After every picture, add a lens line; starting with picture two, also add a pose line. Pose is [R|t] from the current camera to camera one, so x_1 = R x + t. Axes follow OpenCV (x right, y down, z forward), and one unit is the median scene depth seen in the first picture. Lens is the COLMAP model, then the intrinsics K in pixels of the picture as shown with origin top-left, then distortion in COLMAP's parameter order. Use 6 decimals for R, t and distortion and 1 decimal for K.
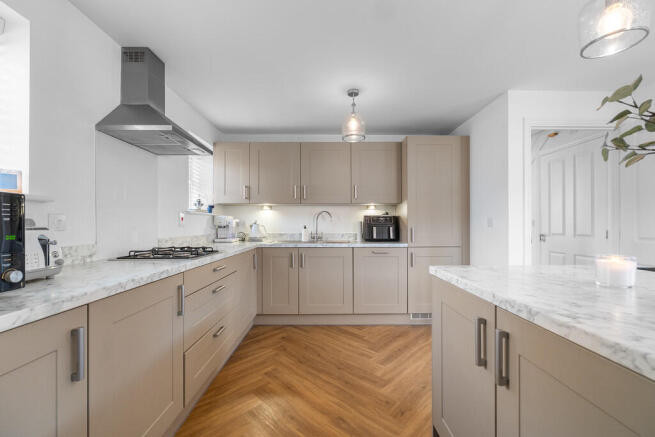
lens RADIAL K [[283.5, 0, 326.6], [0, 283.5, 222.2], [0, 0, 1]] dist [-0.003924, -0.000047]
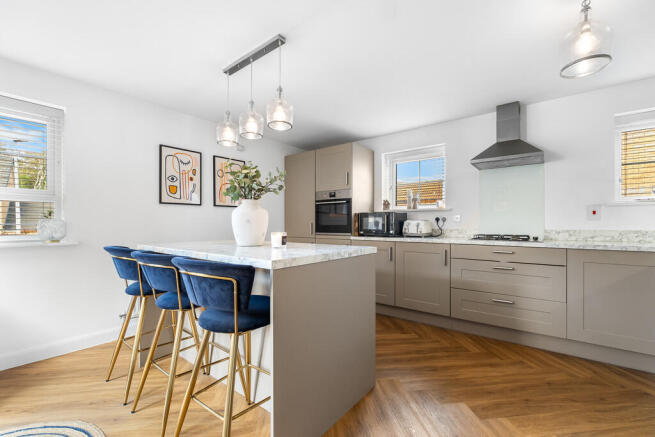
lens RADIAL K [[283.5, 0, 328.4], [0, 283.5, 222.7], [0, 0, 1]] dist [-0.003924, -0.000047]
pose [[-0.636392, -0.000358, -0.771365, 0.975044], [0.007601, 0.999948, -0.006735, 0.028992], [0.771328, -0.010149, -0.636357, 1.061344]]
